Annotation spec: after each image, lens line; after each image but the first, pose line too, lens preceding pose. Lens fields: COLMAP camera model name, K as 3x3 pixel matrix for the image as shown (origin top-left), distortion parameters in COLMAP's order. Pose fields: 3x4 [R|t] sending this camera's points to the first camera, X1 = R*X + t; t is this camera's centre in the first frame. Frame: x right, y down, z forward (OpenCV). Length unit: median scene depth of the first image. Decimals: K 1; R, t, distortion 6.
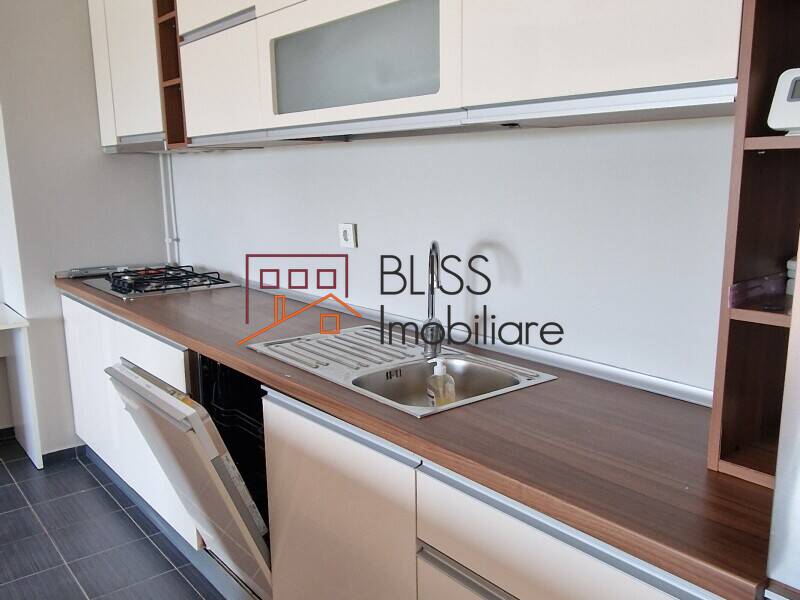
lens RADIAL K [[685.2, 0, 399.6], [0, 685.2, 321.8], [0, 0, 1]] dist [-0.000190, -0.002911]
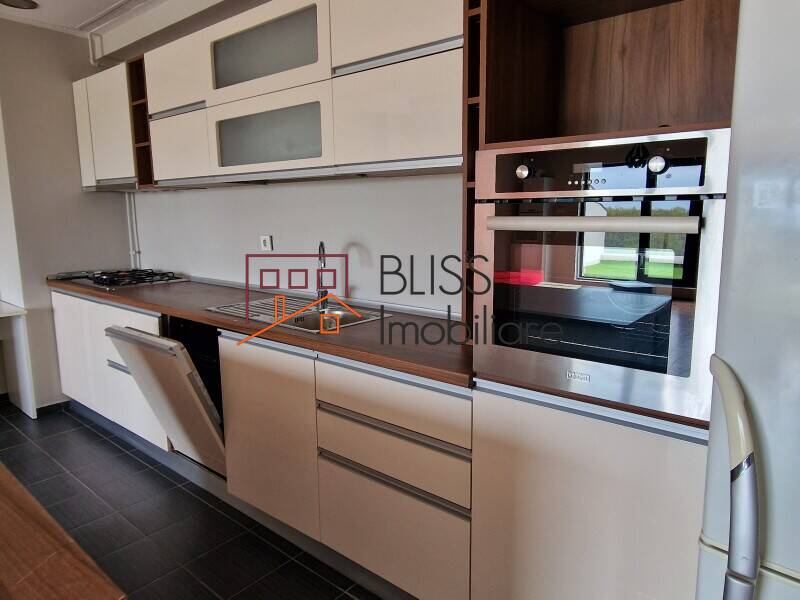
lens RADIAL K [[517.0, 0, 398.7], [0, 517.0, 284.8], [0, 0, 1]] dist [-0.000221, -0.000097]
pose [[0.980819, -0.024770, 0.193338, -0.008954], [0.039060, 0.996750, -0.070450, 0.062913], [-0.190965, 0.076650, 0.978600, -0.205839]]
